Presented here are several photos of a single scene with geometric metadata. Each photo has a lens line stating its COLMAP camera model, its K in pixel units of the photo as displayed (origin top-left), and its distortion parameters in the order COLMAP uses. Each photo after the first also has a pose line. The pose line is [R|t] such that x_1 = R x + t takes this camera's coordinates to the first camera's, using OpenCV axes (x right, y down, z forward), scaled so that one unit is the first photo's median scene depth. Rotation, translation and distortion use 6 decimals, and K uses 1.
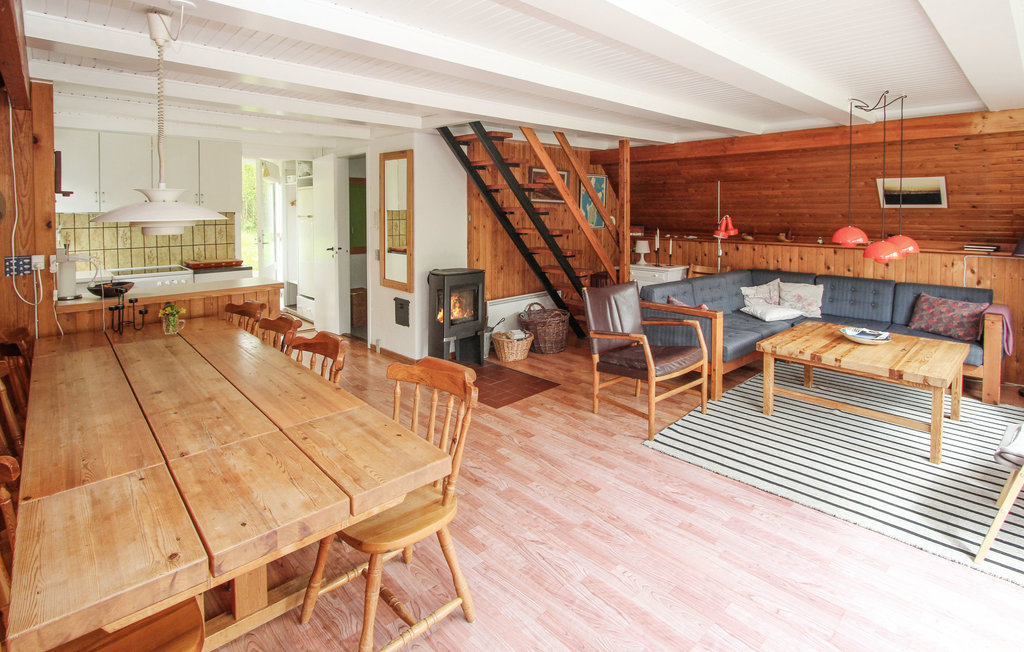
lens RADIAL K [[536.2, 0, 512.0], [0, 536.2, 326.0], [0, 0, 1]] dist [0.002138, 0.001069]
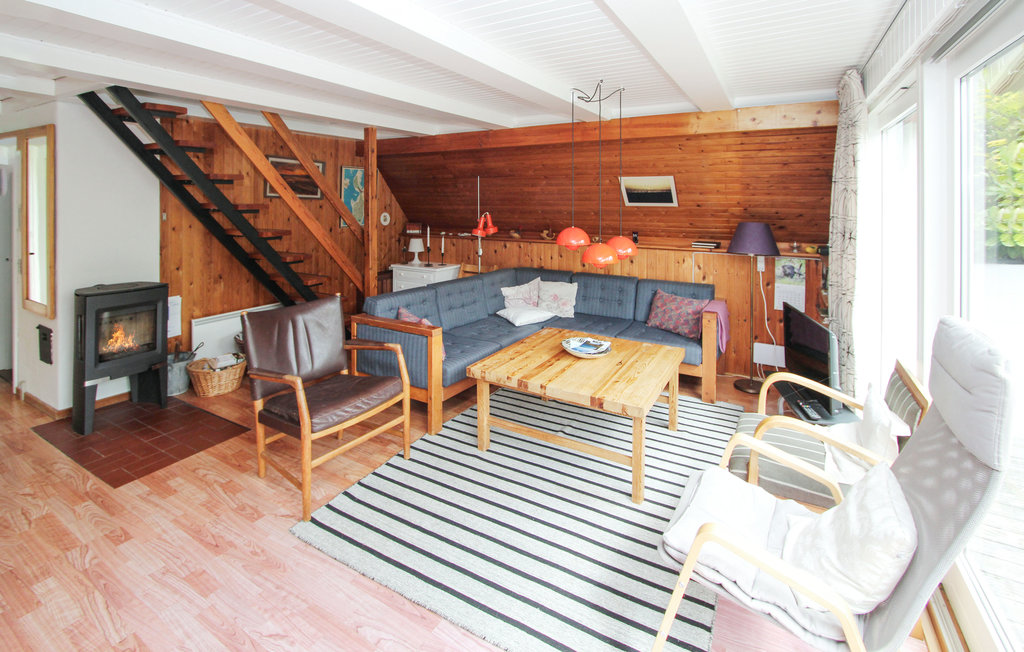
lens RADIAL K [[483.0, 0, 512.0], [0, 483.0, 326.0], [0, 0, 1]] dist [-0.004835, 0.000035]
pose [[0.961017, -0.062083, 0.269430, 0.230865], [0.052778, 0.997737, 0.041652, -0.043600], [-0.271406, -0.025808, 0.962119, 0.177577]]
